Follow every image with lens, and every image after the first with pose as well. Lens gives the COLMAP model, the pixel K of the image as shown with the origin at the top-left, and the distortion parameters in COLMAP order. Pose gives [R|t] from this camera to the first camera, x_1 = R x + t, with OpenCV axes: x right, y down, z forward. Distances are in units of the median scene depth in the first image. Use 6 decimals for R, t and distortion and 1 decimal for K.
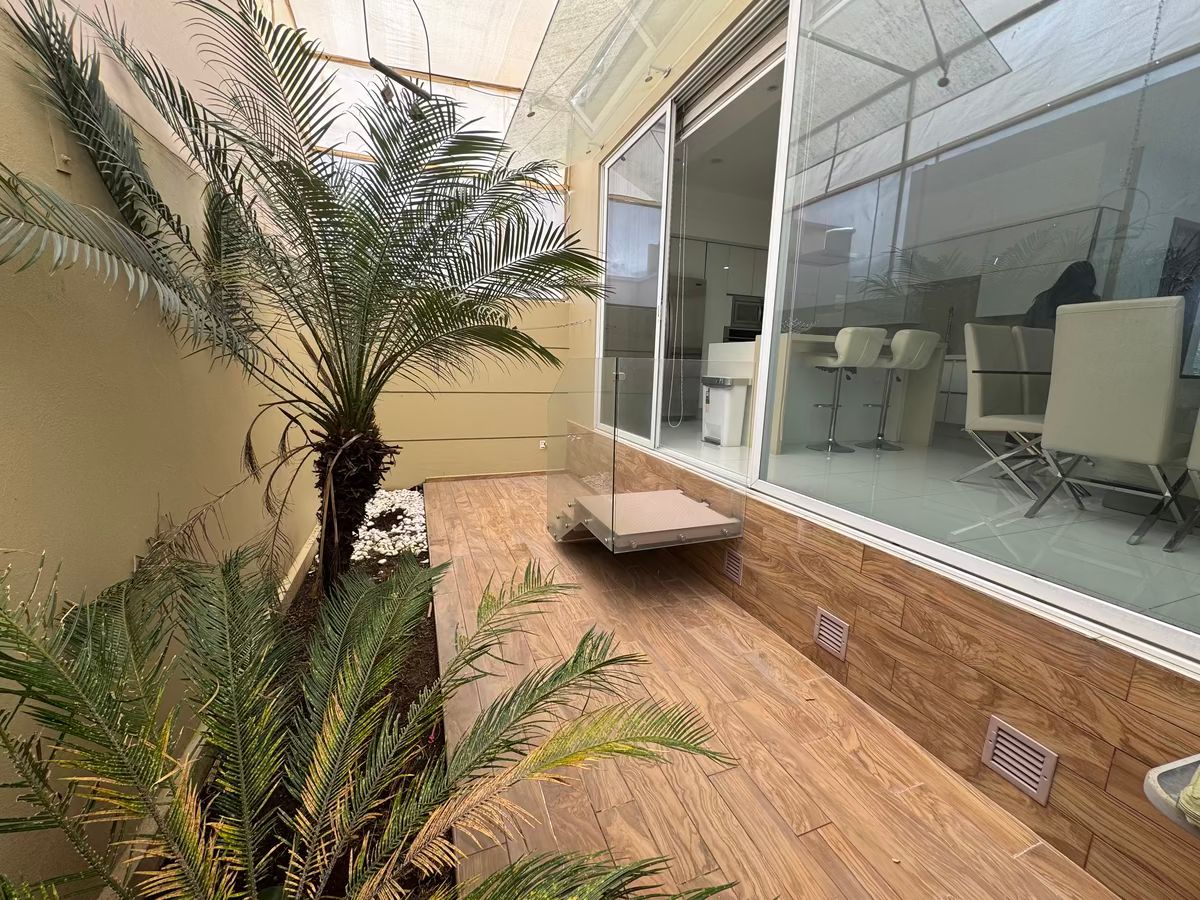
lens RADIAL K [[480.8, 0, 600.0], [0, 480.8, 450.0], [0, 0, 1]] dist [0.001384, 0.000254]
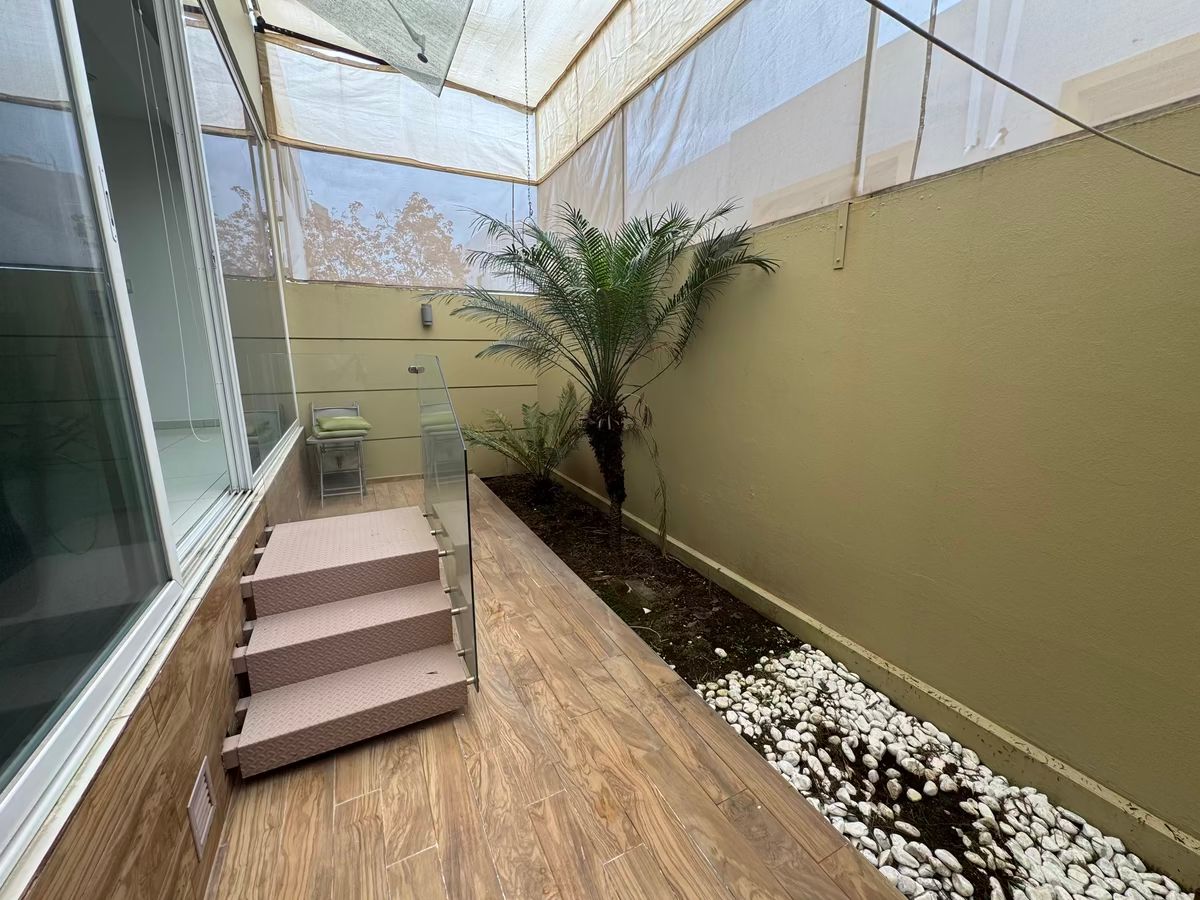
lens RADIAL K [[480.8, 0, 600.0], [0, 480.8, 450.0], [0, 0, 1]] dist [0.001384, 0.000254]
pose [[-0.993520, -0.007248, -0.113427, -0.183509], [-0.049071, 0.927514, 0.370554, -0.278978], [0.102519, 0.373718, -0.921859, 1.430291]]
